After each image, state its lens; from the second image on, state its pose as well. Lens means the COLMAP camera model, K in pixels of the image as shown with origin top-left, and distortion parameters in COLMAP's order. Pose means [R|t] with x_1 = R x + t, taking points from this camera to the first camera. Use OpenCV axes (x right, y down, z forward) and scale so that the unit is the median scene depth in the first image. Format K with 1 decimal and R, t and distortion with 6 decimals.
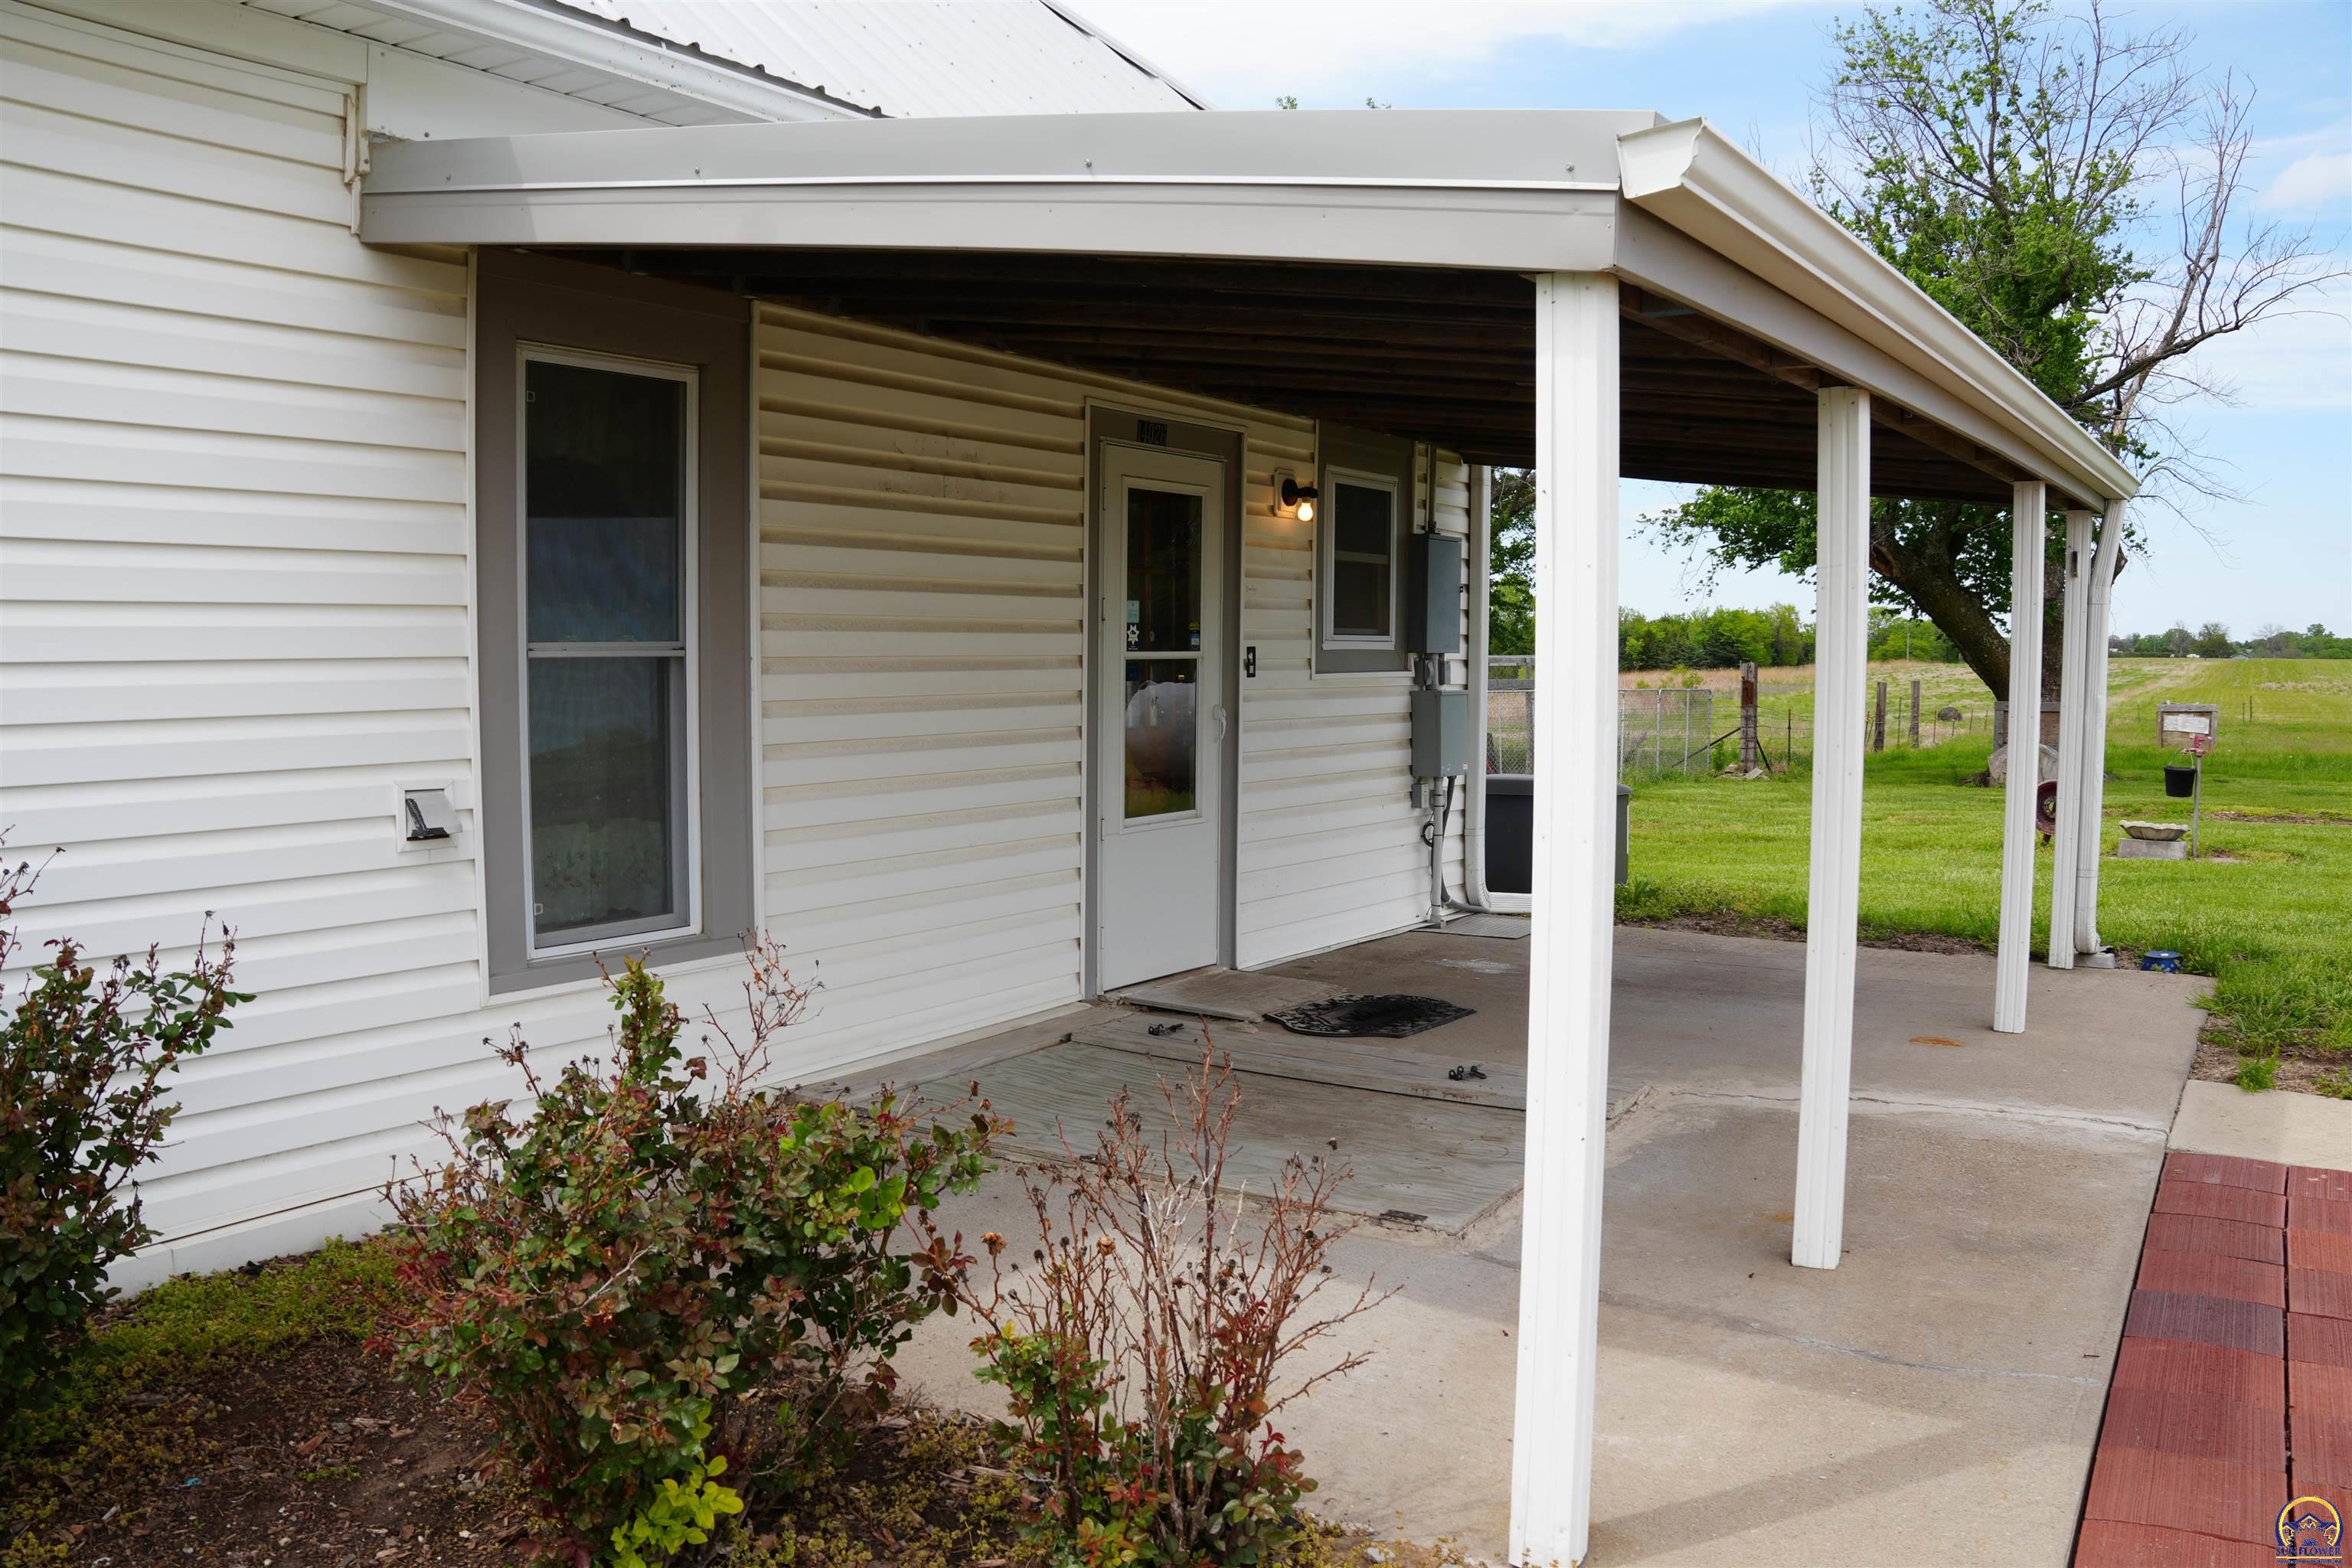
lens RADIAL K [[1878.0, 0, 1162.6], [0, 1878.0, 770.1], [0, 0, 1]] dist [-0.177589, 0.089171]
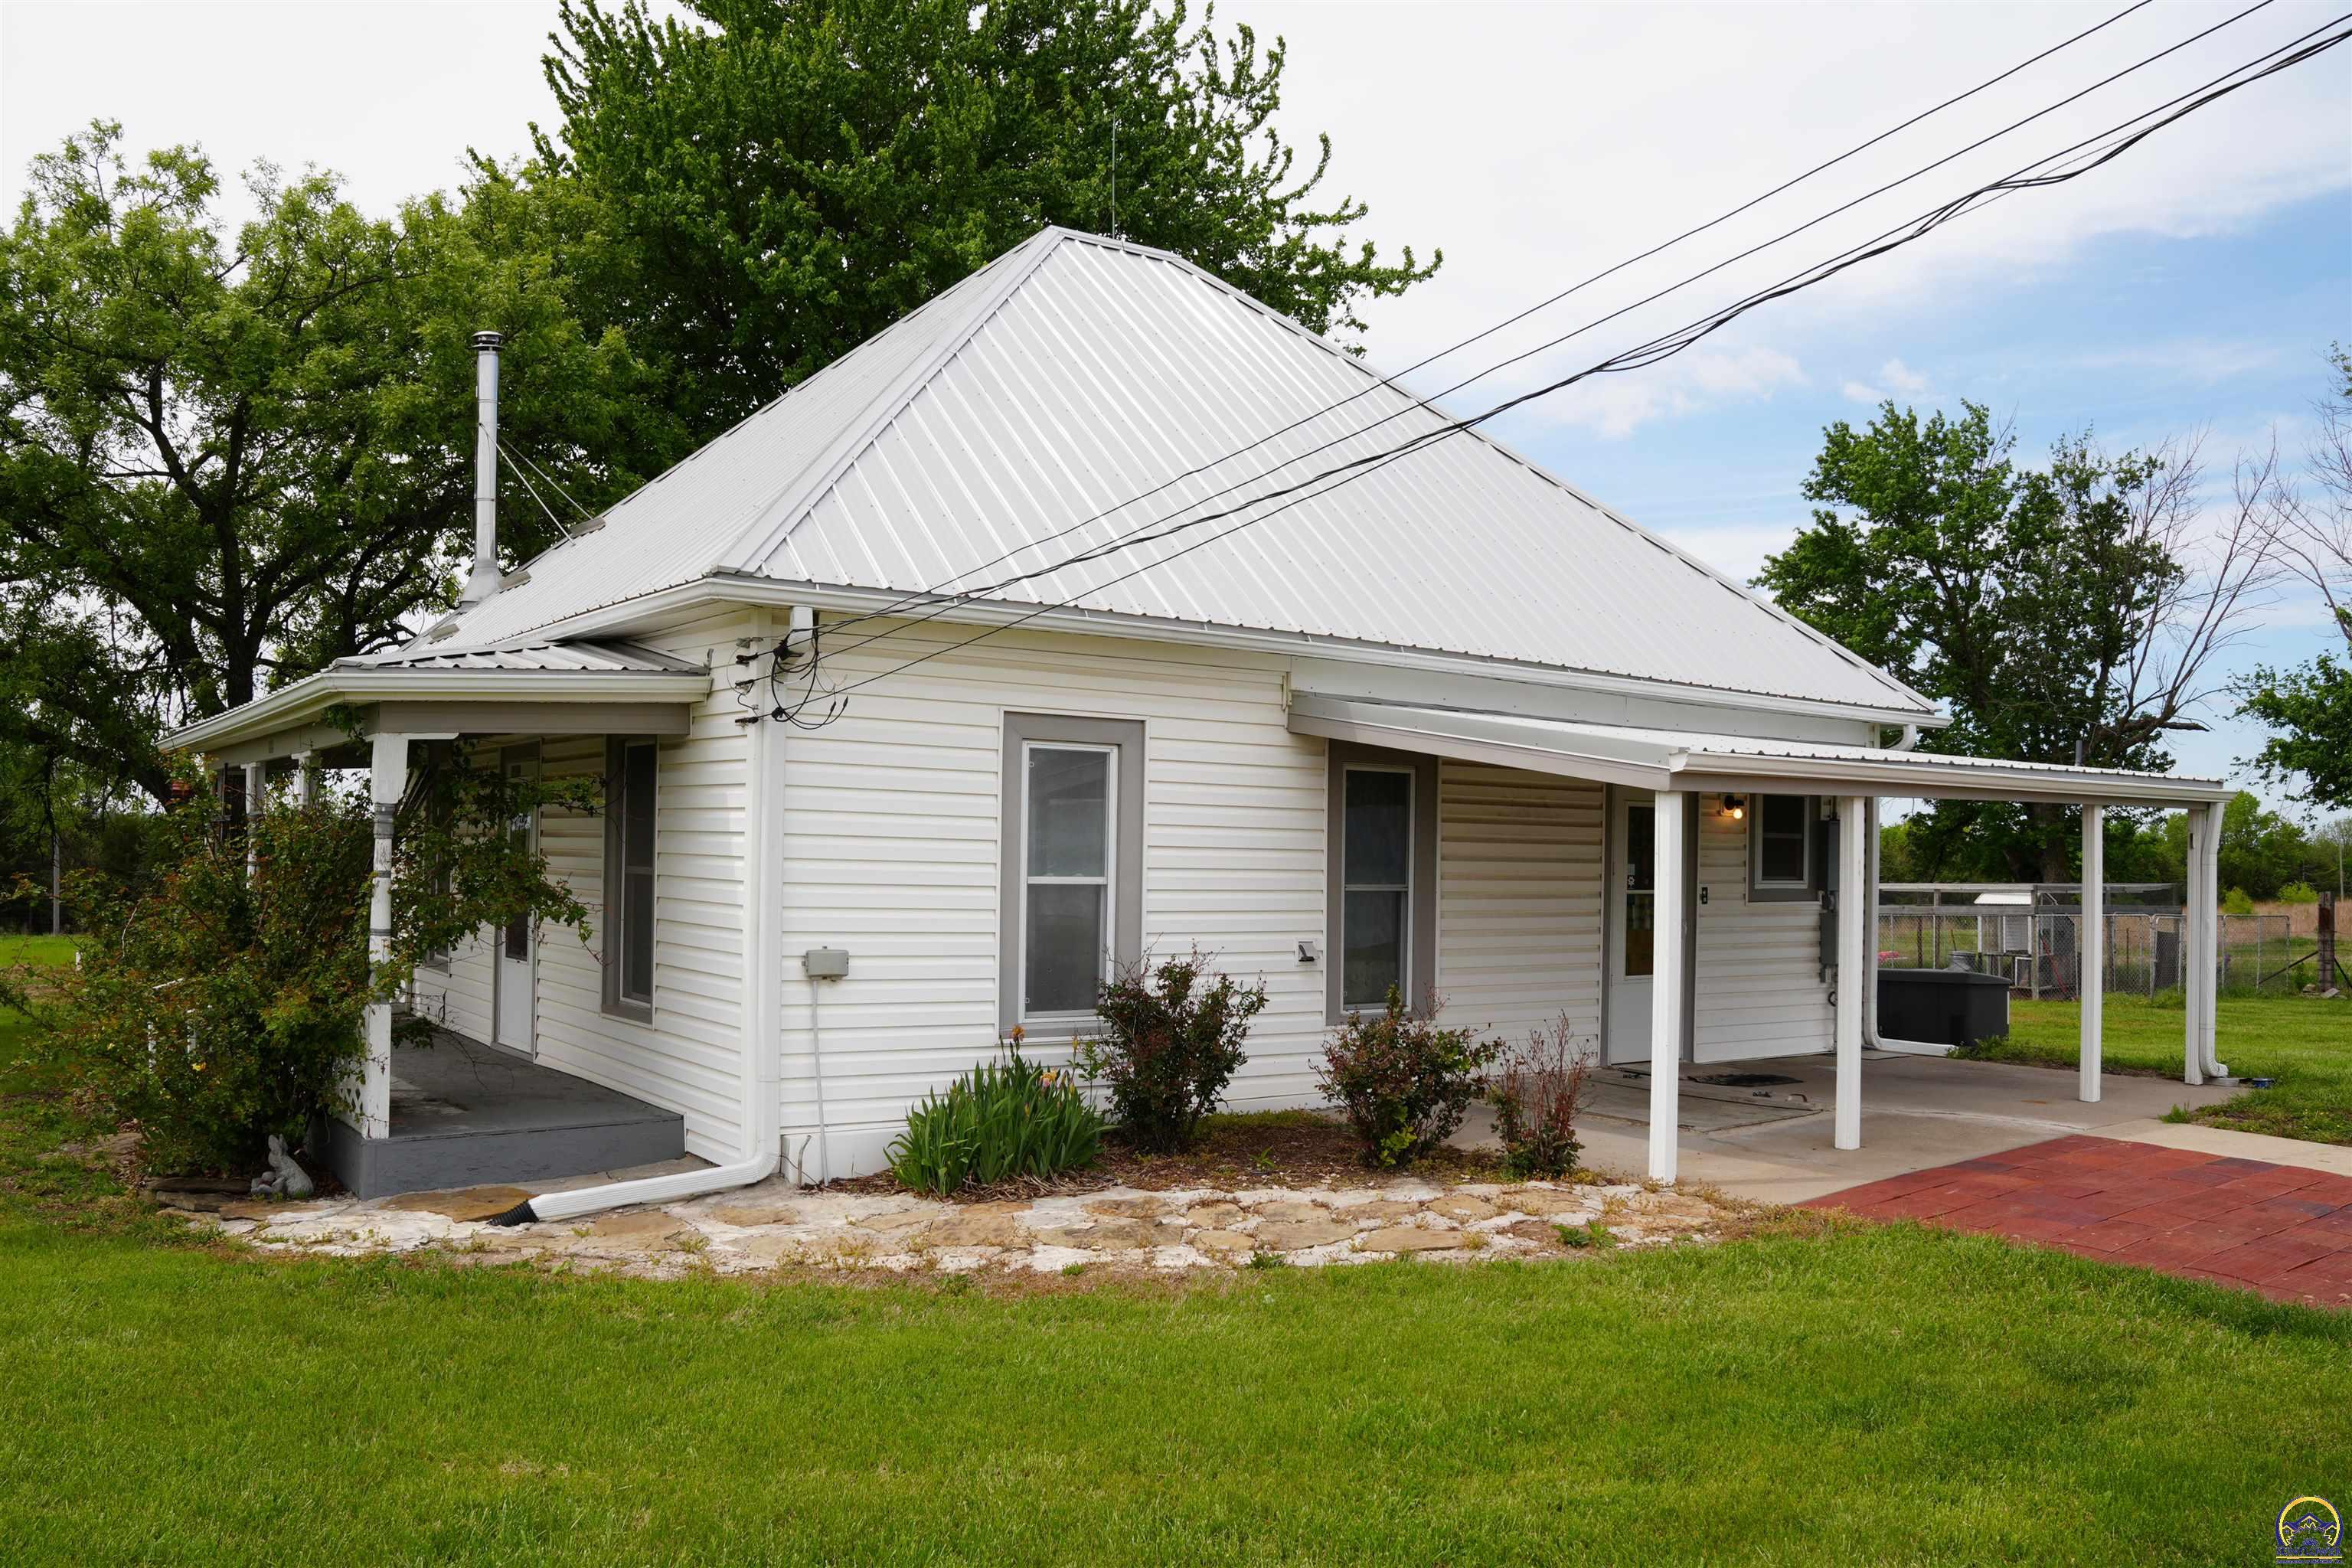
lens RADIAL K [[1878.0, 0, 1183.6], [0, 1878.0, 791.1], [0, 0, 1]] dist [-0.177589, 0.089171]
pose [[0.935727, 0.001772, -0.352720, 0.240898], [-0.037988, 0.994677, -0.095781, 0.039075], [0.350673, 0.103024, 0.930814, -1.015412]]
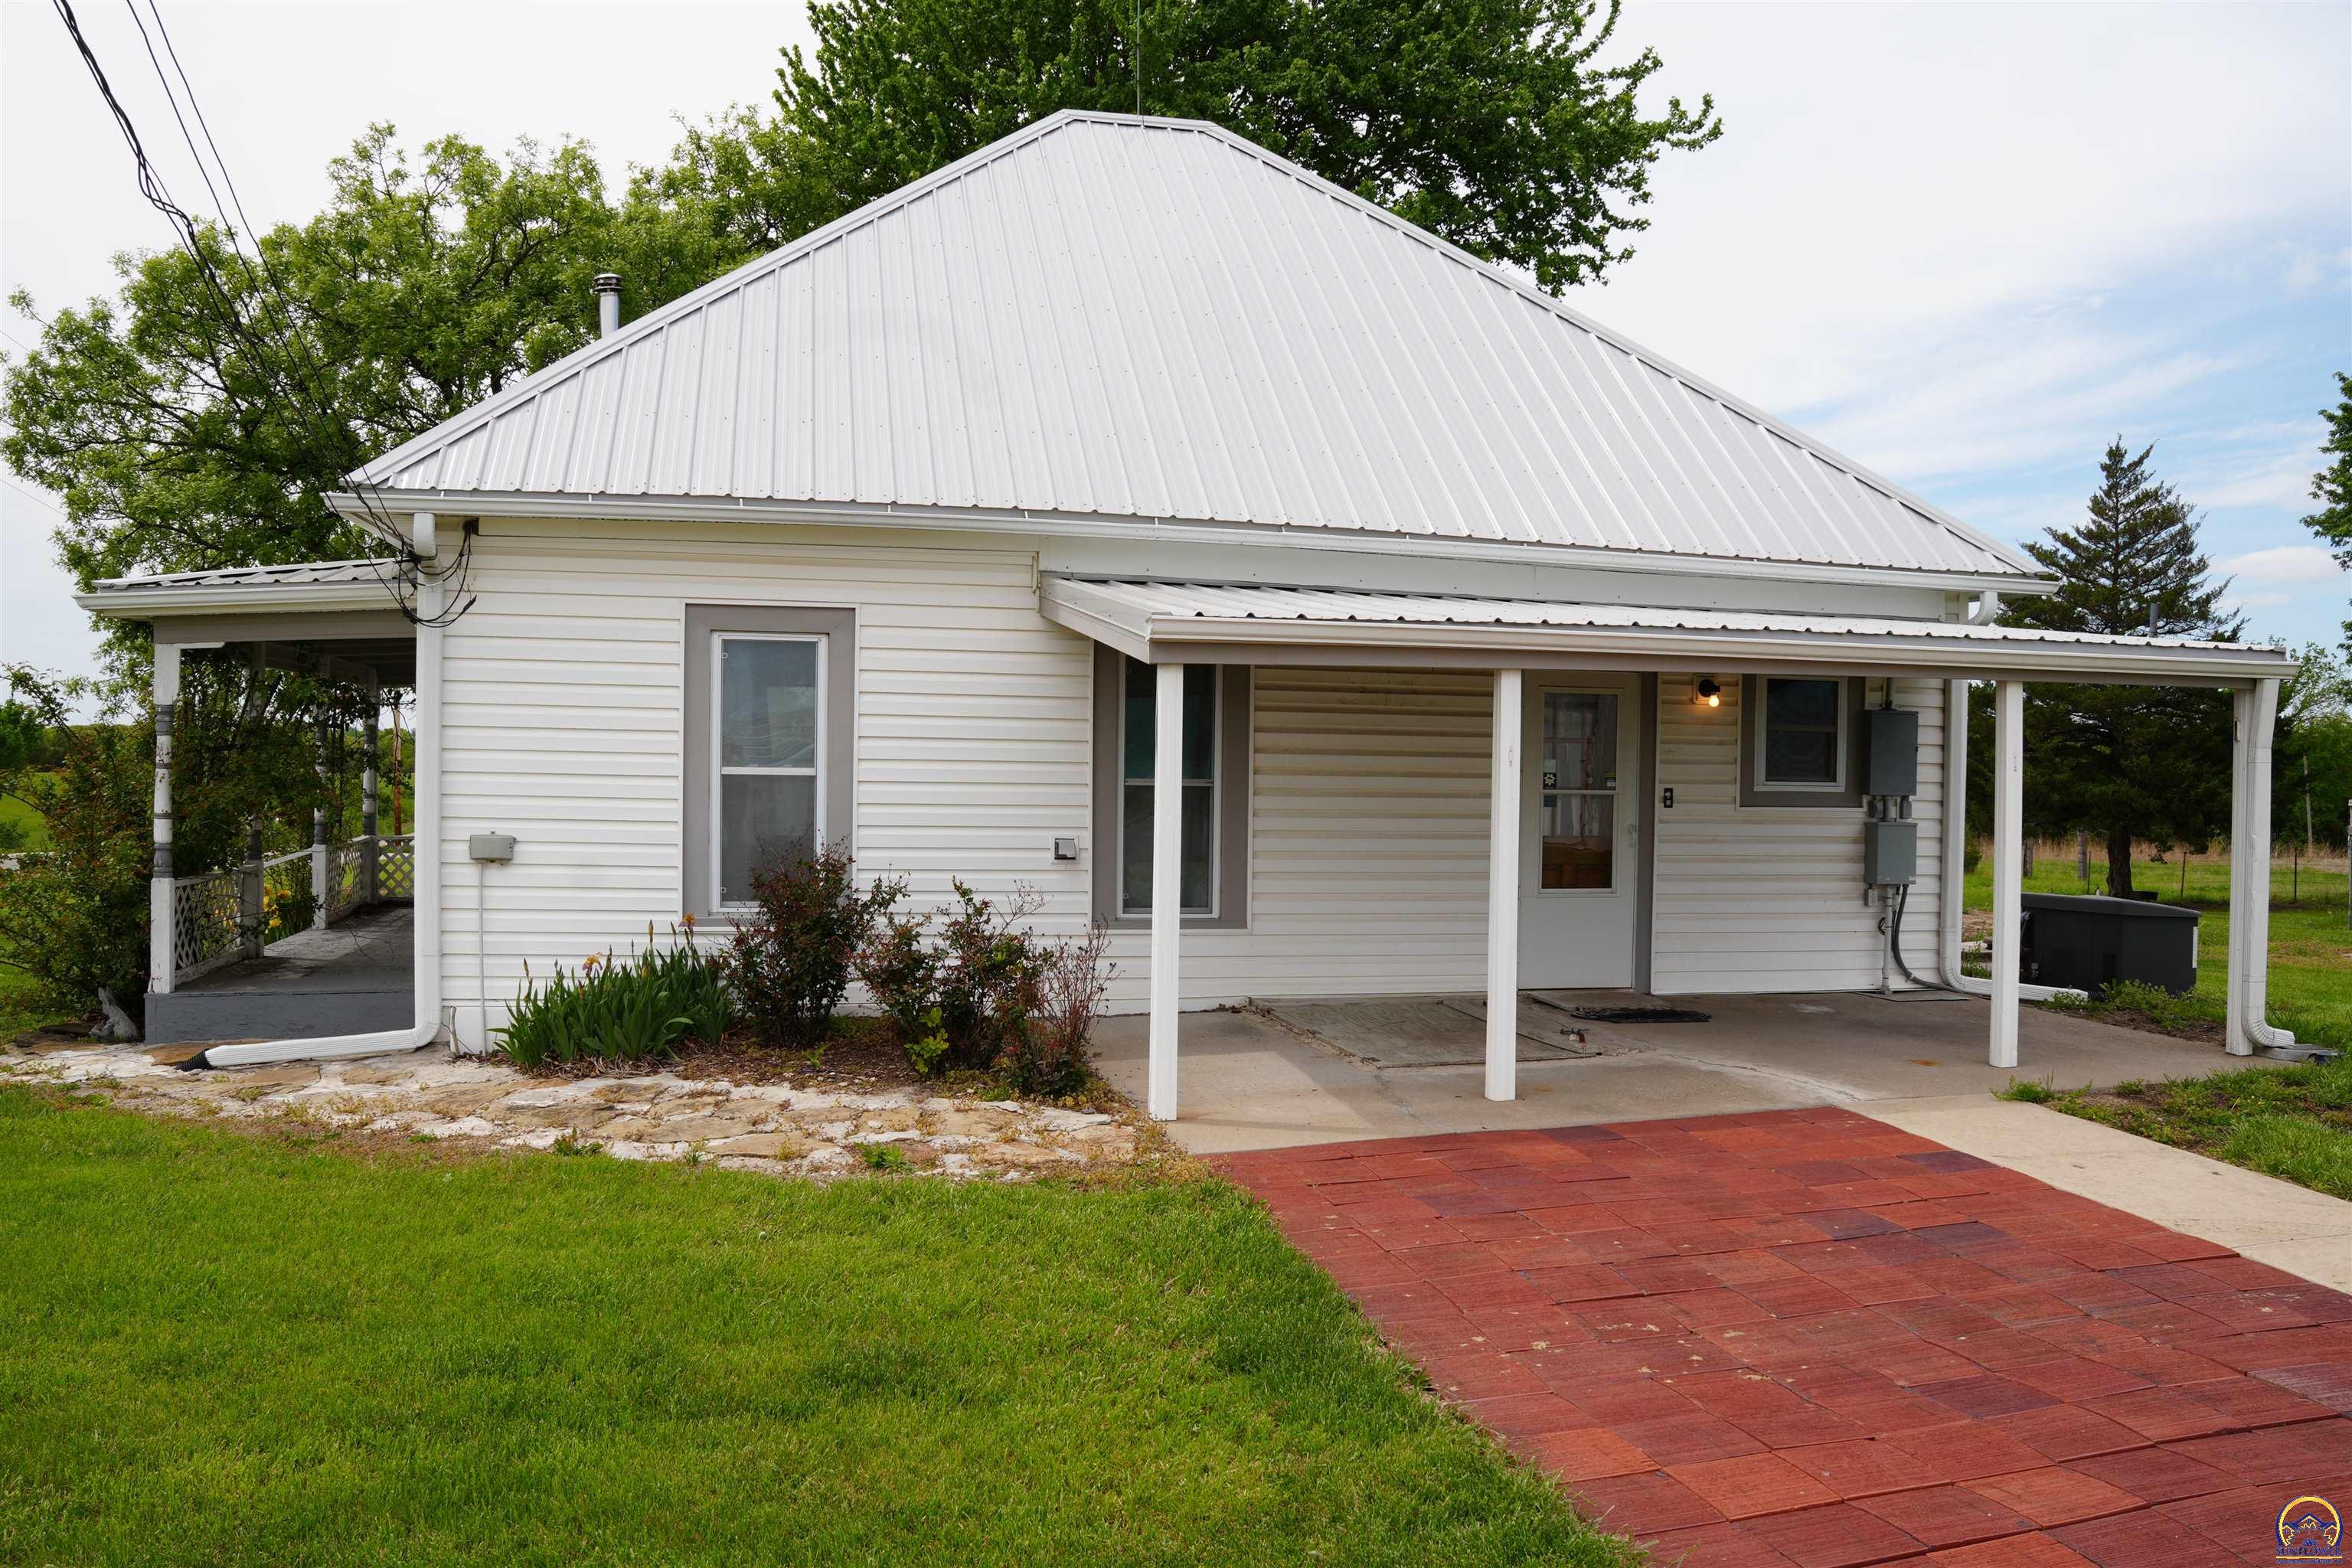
lens RADIAL K [[1878.0, 0, 1189.7], [0, 1878.0, 791.8], [0, 0, 1]] dist [-0.177589, 0.089171]
pose [[0.731859, 0.021429, -0.681119, 0.929982], [-0.059365, 0.997710, -0.032397, 0.012805], [0.678865, 0.064145, 0.731456, -0.464446]]
